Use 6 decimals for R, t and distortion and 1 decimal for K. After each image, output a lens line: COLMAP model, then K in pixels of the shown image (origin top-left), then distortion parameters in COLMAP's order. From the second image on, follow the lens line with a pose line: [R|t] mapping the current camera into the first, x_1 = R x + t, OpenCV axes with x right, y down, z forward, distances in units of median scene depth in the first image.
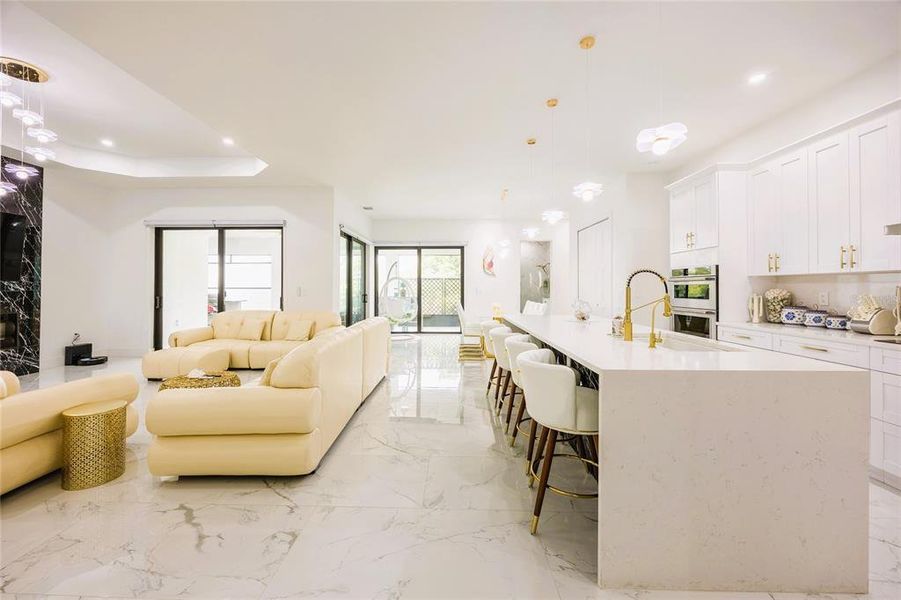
lens RADIAL K [[348.8, 0, 445.3], [0, 348.8, 283.4], [0, 0, 1]] dist [-0.002234, -0.000010]
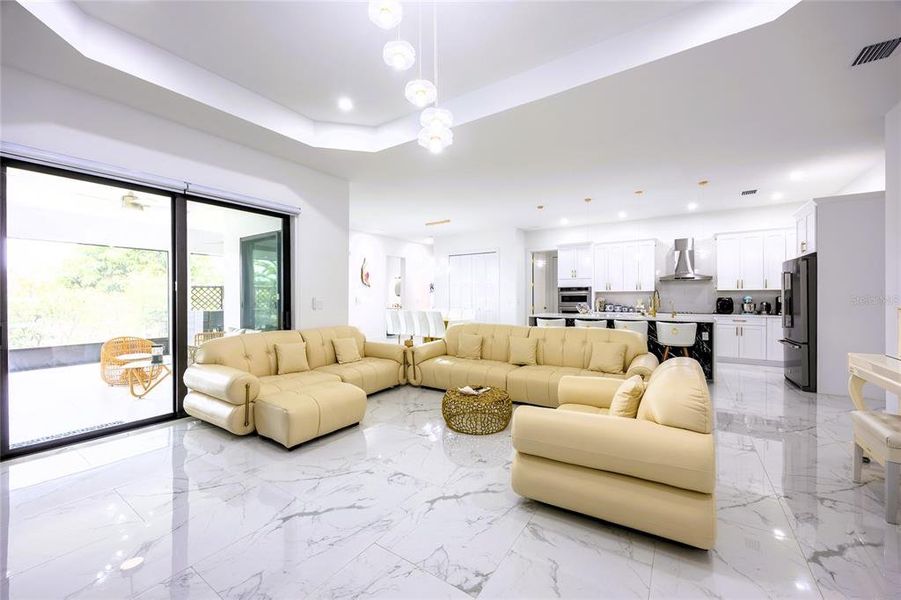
lens RADIAL K [[348.8, 0, 454.9], [0, 348.8, 299.1], [0, 0, 1]] dist [-0.002234, -0.000010]
pose [[0.526517, -0.009448, 0.850112, -1.114942], [-0.005334, 0.999882, 0.014416, 0.000250], [-0.850148, -0.012125, 0.526404, 0.389135]]
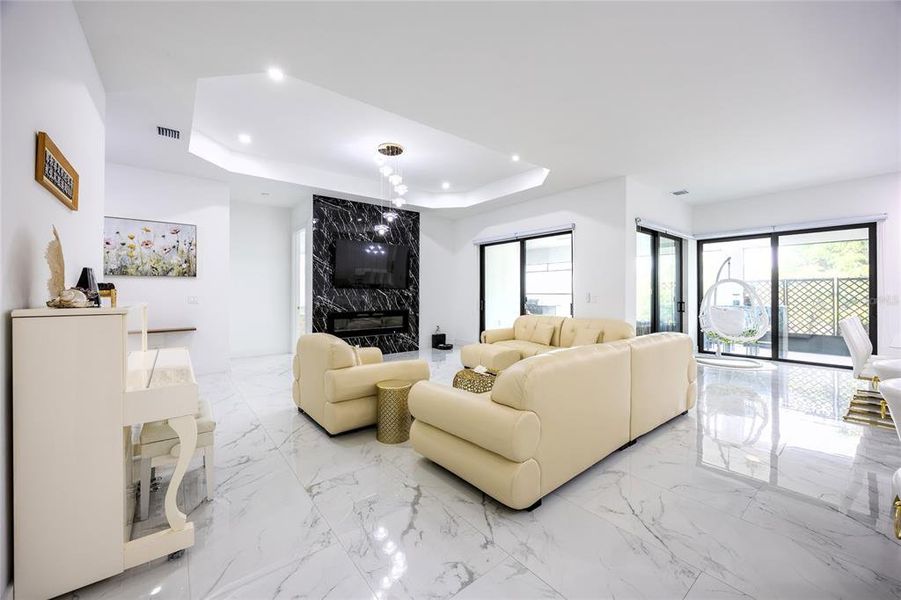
lens RADIAL K [[348.8, 0, 452.5], [0, 348.8, 294.0], [0, 0, 1]] dist [-0.002234, -0.000010]
pose [[0.646065, 0.001567, -0.763281, 0.070966], [0.009307, 0.999907, 0.009930, 0.000678], [0.763226, -0.013519, 0.645991, 0.143610]]
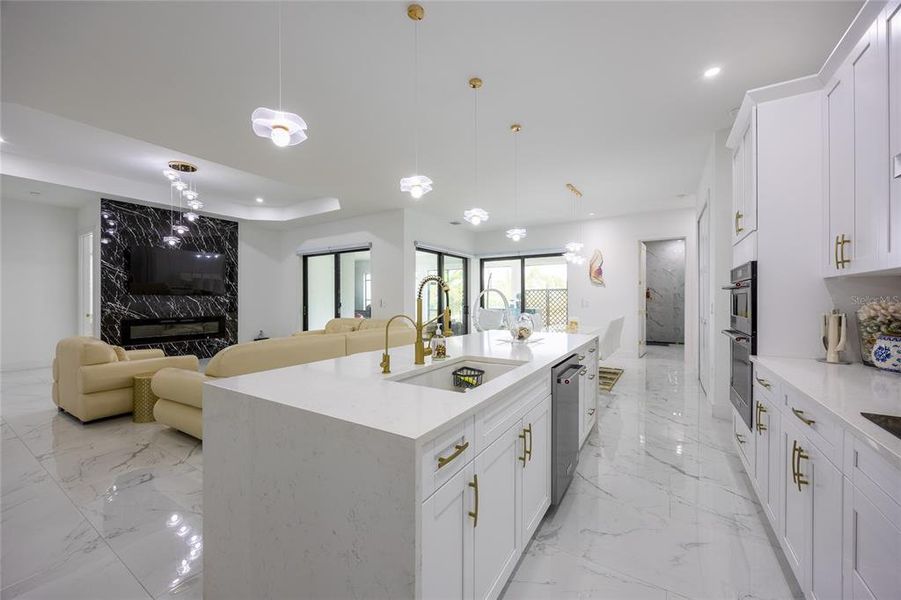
lens RADIAL K [[348.8, 0, 453.4], [0, 348.8, 300.8], [0, 0, 1]] dist [-0.002234, -0.000010]
pose [[0.860326, 0.000222, -0.509744, 0.459779], [0.008003, 0.999871, 0.013943, 0.002067], [0.509682, -0.016075, 0.860213, 0.152100]]
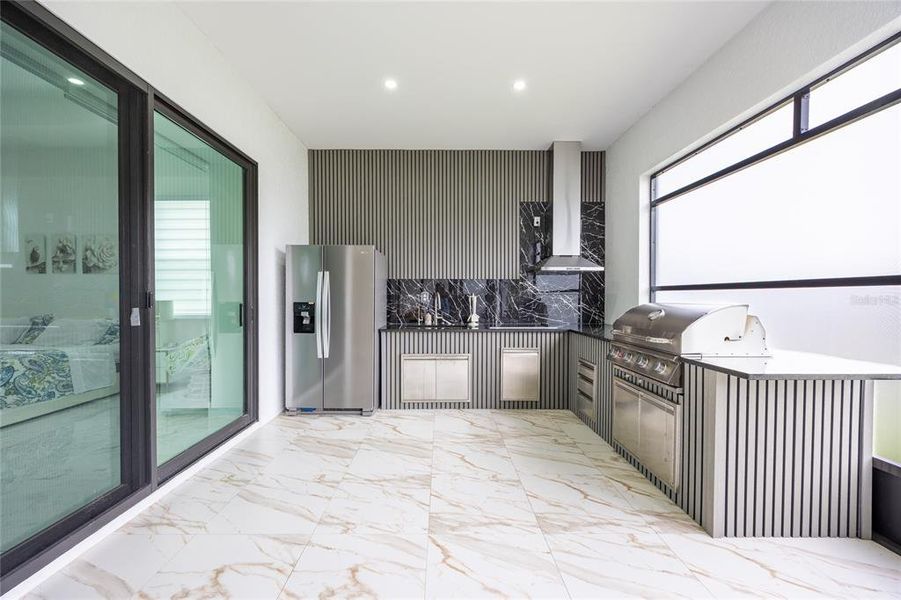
lens RADIAL K [[348.8, 0, 450.2], [0, 348.8, 299.5], [0, 0, 1]] dist [-0.002234, -0.000010]
pose [[0.034209, 0.015956, -0.999287, -1.098533], [0.014914, 0.999753, 0.016474, 0.037472], [0.999303, -0.015467, 0.033963, 2.005896]]
